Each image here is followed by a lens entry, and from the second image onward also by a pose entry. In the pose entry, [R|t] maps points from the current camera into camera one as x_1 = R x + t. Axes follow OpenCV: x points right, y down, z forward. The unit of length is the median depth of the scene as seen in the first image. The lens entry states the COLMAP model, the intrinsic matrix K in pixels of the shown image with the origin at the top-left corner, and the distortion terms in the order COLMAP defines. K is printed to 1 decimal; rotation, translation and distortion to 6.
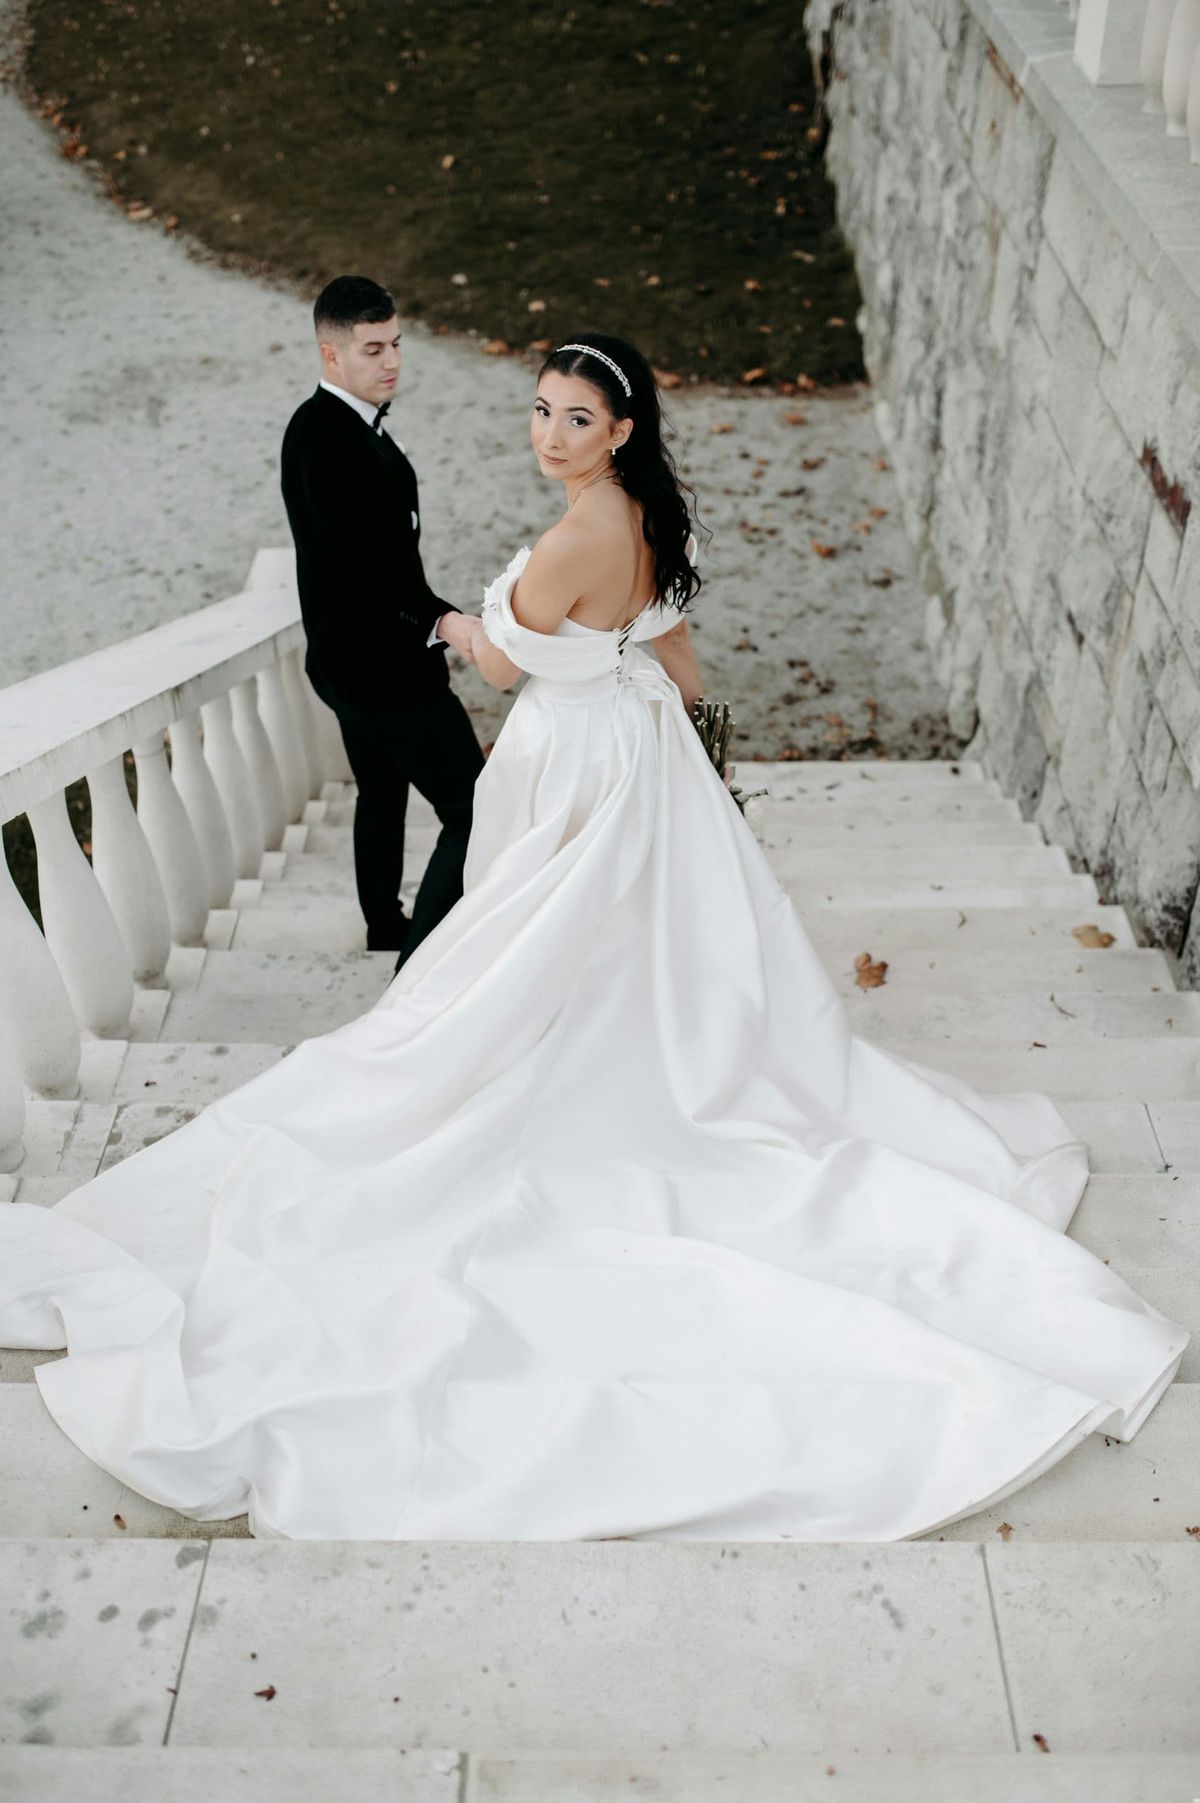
lens RADIAL K [[1871.3, 0, 636.1], [0, 1871.3, 898.1], [0, 0, 1]] dist [-0.013689, -0.028843]
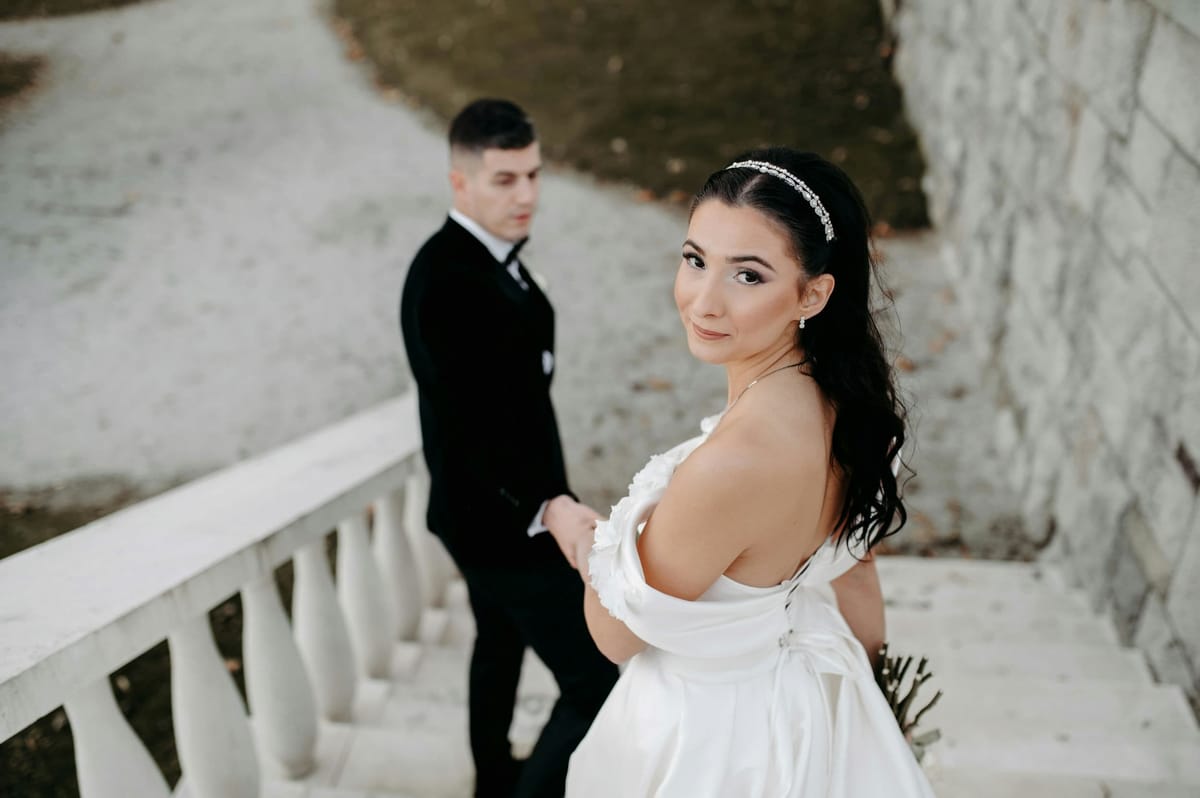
lens RADIAL K [[1245.4, 0, 600.0], [0, 1245.4, 399.0], [0, 0, 1]] dist [-0.013689, -0.028843]
pose [[0.993753, 0.041873, -0.103448, -0.015191], [-0.054950, 0.990381, -0.126989, -0.067010], [0.097135, 0.131881, 0.986495, 0.248655]]
